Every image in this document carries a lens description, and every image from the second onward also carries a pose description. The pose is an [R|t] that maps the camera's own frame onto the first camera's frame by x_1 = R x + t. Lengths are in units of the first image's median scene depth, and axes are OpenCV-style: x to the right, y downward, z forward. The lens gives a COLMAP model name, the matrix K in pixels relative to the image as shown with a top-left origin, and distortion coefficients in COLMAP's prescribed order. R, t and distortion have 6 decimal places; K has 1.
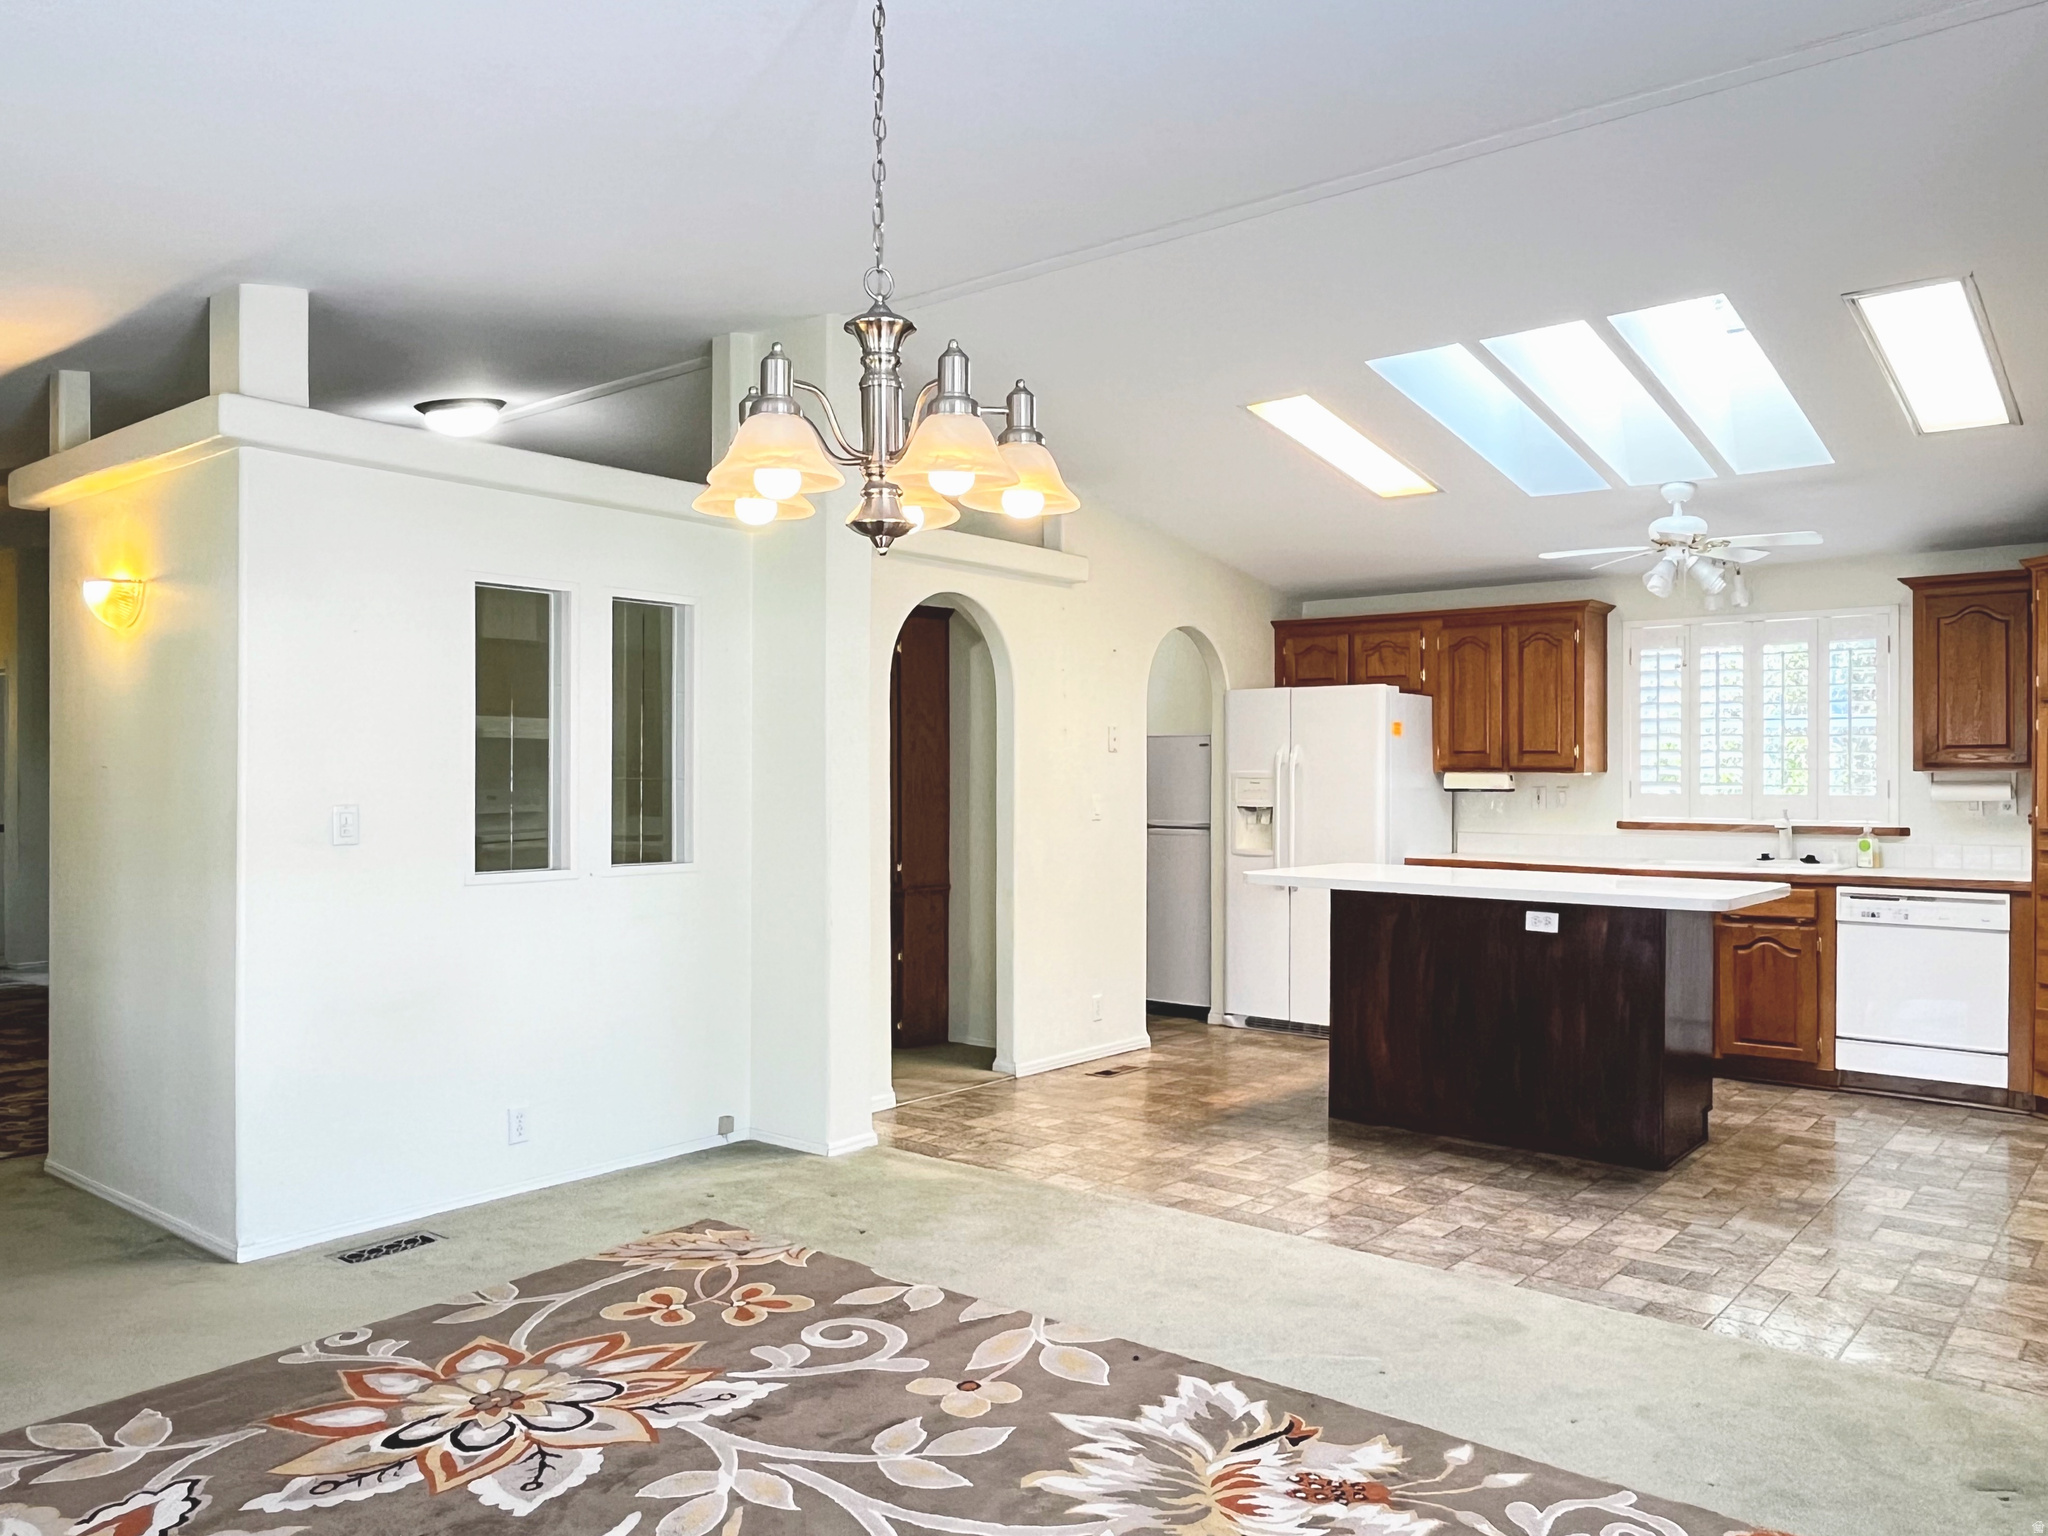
lens RADIAL K [[1513.3, 0, 1025.0], [0, 1513.3, 769.1], [0, 0, 1]] dist [-0.004752, -0.001793]
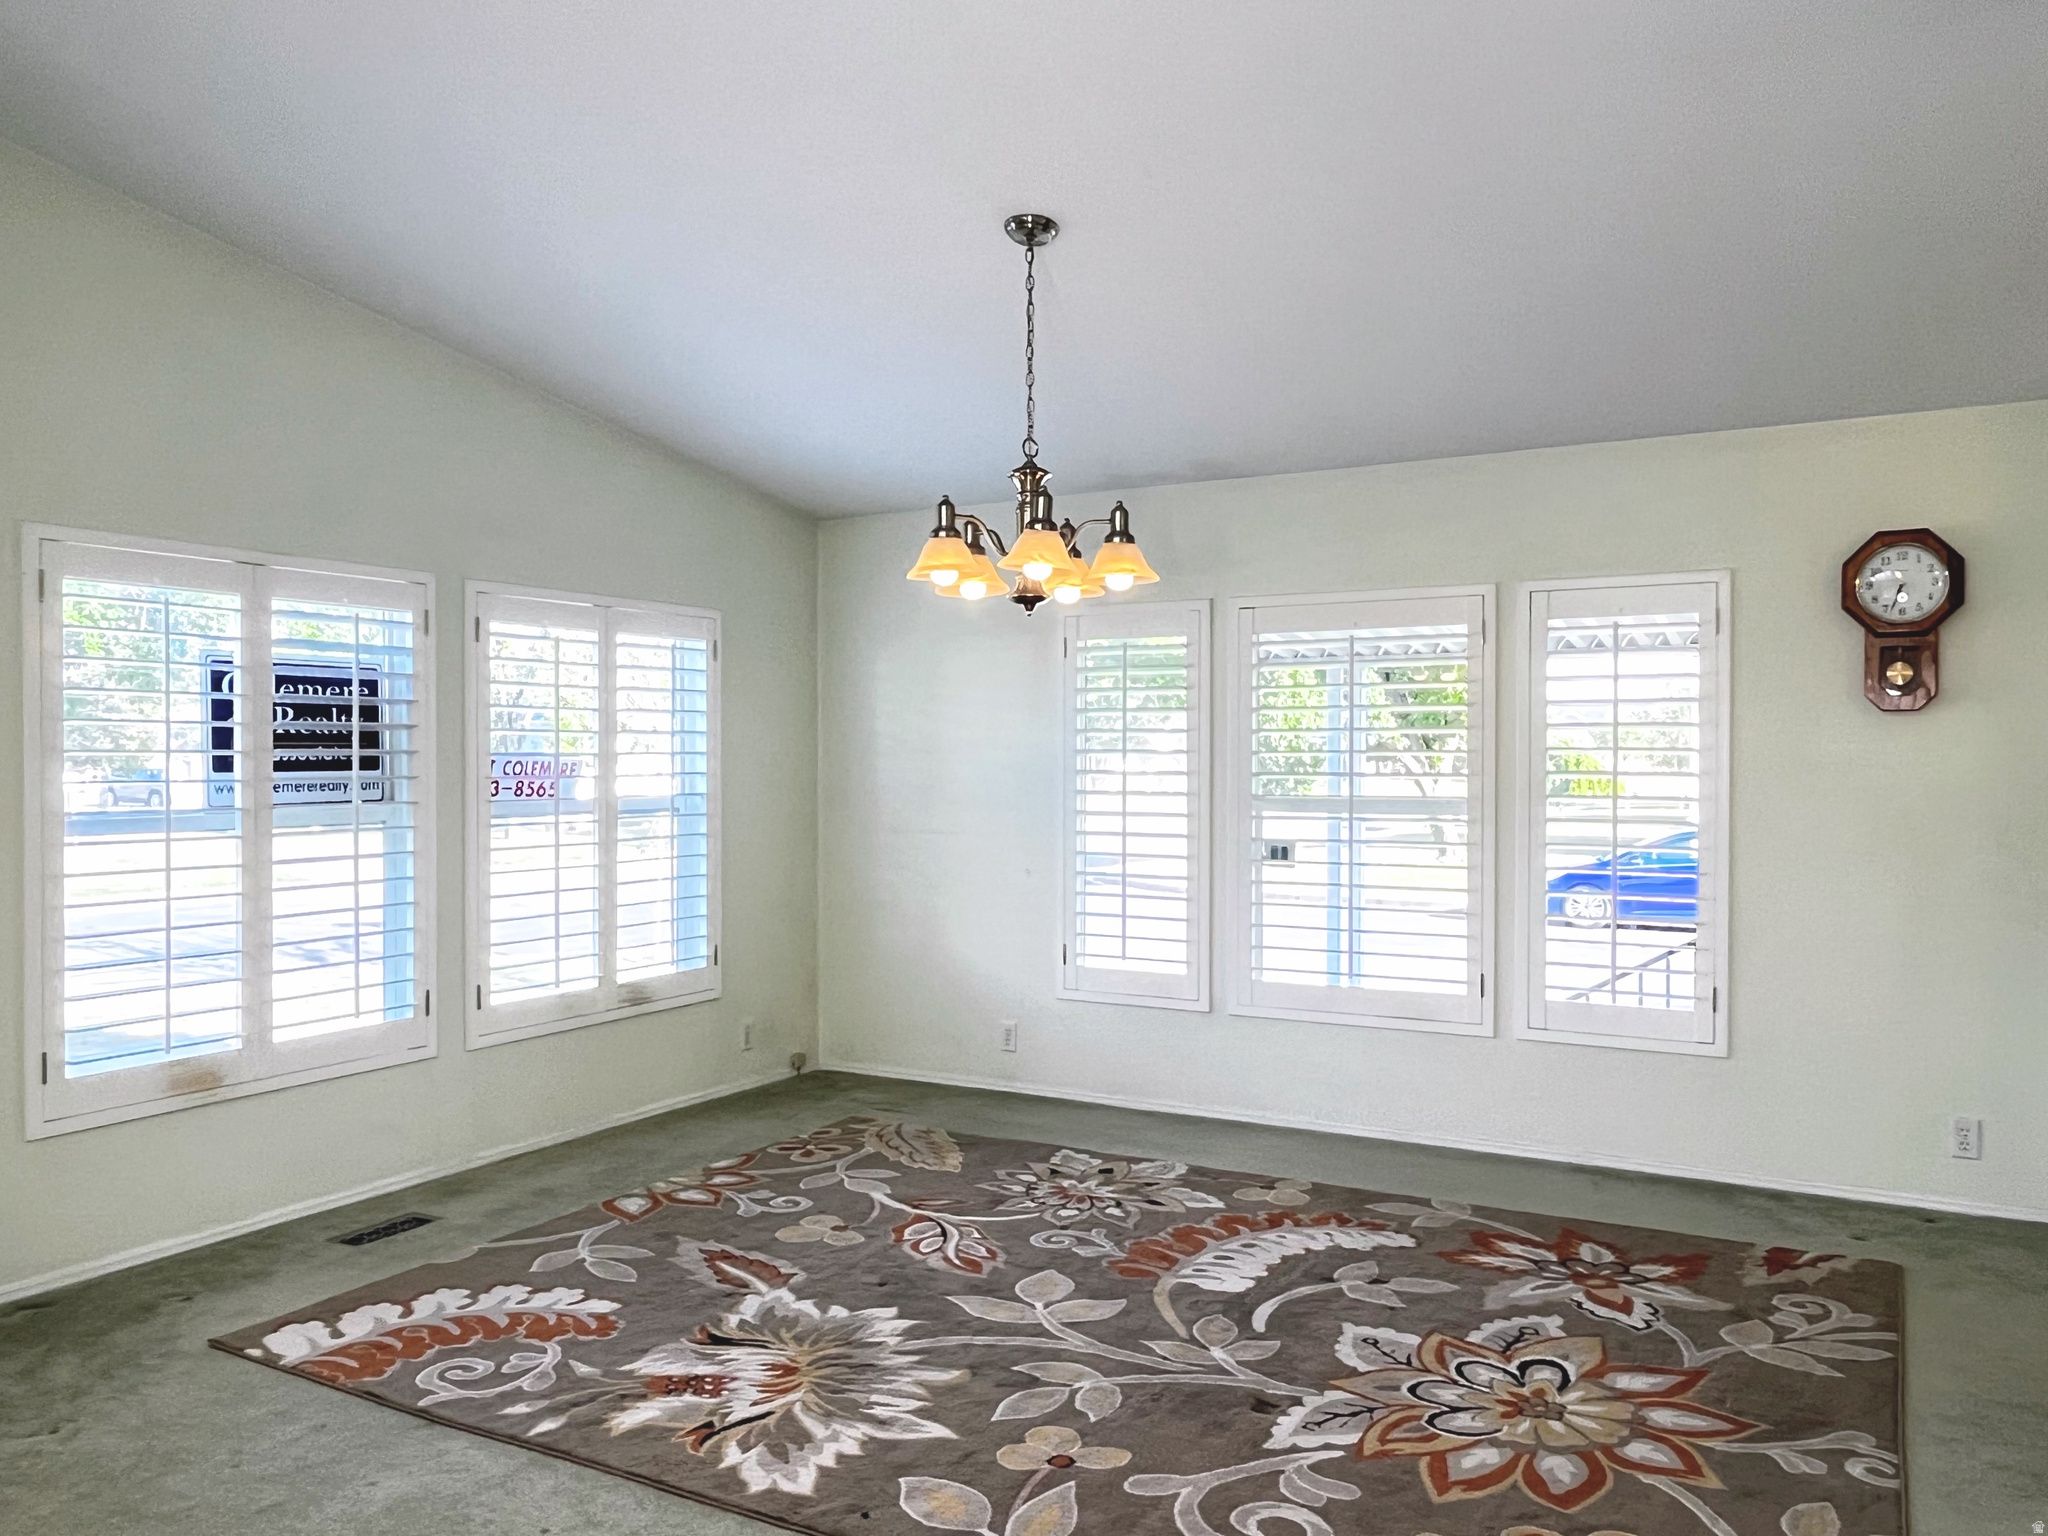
lens RADIAL K [[1513.3, 0, 1027.4], [0, 1513.3, 763.9], [0, 0, 1]] dist [-0.004752, -0.001793]
pose [[-0.985786, 0.001974, -0.167991, 0.123105], [0.000739, 0.999972, 0.007411, 0.002559], [0.168001, 0.007182, -0.985761, 1.802437]]
